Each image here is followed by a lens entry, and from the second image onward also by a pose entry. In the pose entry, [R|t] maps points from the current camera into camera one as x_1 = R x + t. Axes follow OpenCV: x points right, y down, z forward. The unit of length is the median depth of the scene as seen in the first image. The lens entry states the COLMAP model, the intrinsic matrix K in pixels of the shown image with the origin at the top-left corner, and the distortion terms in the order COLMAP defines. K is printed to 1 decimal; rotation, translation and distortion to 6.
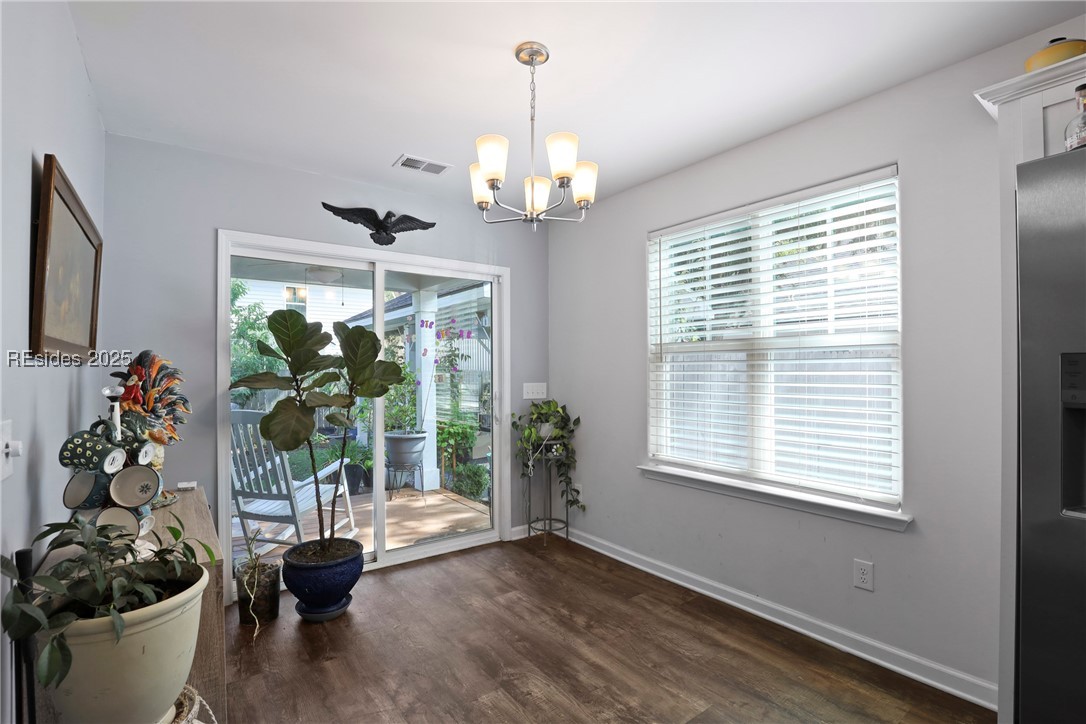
lens RADIAL K [[508.5, 0, 543.2], [0, 508.5, 365.6], [0, 0, 1]] dist [-0.015882, 0.000214]
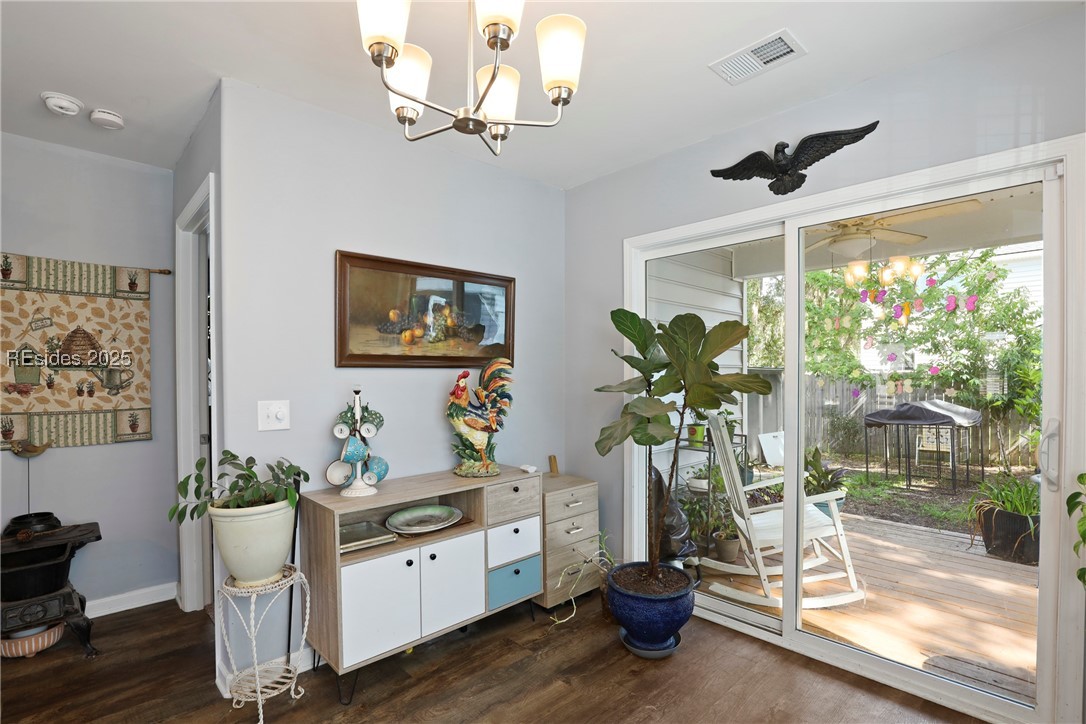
lens RADIAL K [[508.5, 0, 541.2], [0, 508.5, 378.1], [0, 0, 1]] dist [-0.015882, 0.000214]
pose [[0.128998, 0.020478, -0.991433, 0.337300], [0.014808, 0.999636, 0.022574, -0.004608], [0.991534, -0.017593, 0.128647, 0.574622]]
